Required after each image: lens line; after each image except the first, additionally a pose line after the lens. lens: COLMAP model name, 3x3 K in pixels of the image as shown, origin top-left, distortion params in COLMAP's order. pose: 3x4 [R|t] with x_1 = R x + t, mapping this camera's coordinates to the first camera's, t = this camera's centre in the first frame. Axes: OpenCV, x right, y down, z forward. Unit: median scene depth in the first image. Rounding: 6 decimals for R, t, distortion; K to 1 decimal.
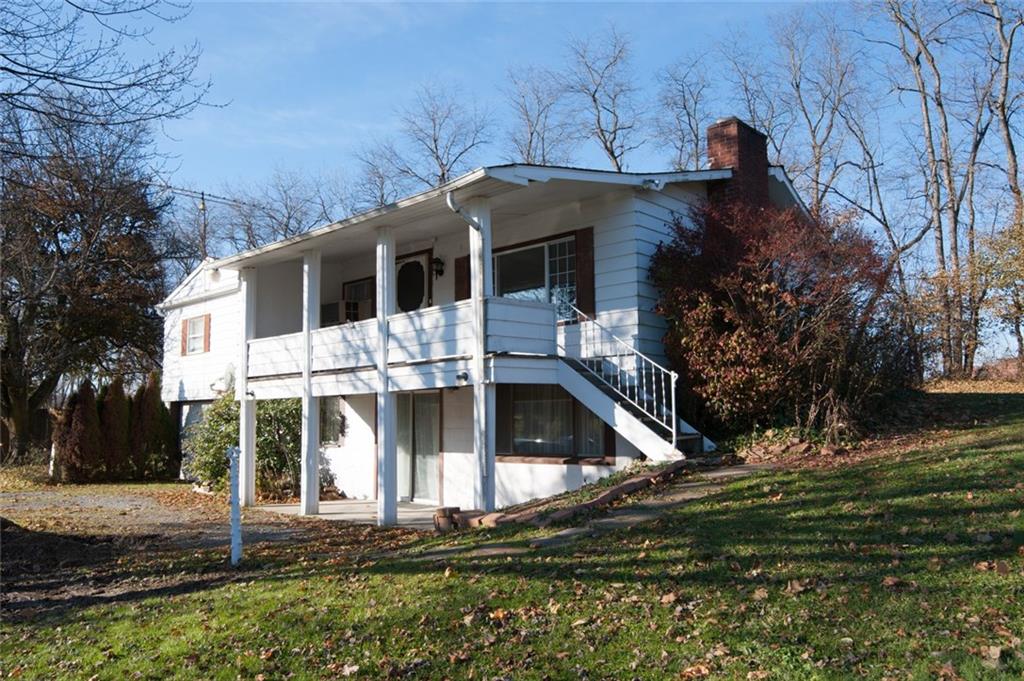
lens RADIAL K [[778.4, 0, 512.0], [0, 778.4, 340.5], [0, 0, 1]] dist [0.001466, 0.000154]
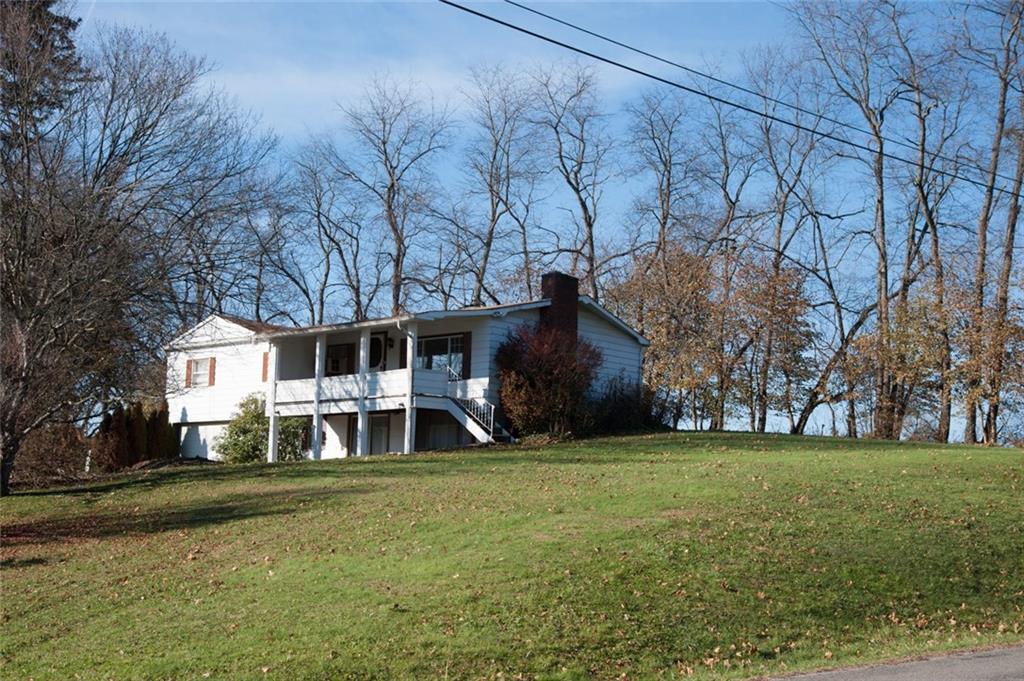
lens RADIAL K [[1482.2, 0, 512.0], [0, 1482.2, 340.5], [0, 0, 1]] dist [0.088851, -0.000587]
pose [[0.999194, 0.040045, 0.002816, 0.185141], [-0.039963, 0.998896, -0.024676, -0.033847], [-0.003801, 0.024544, 0.999692, -2.570055]]
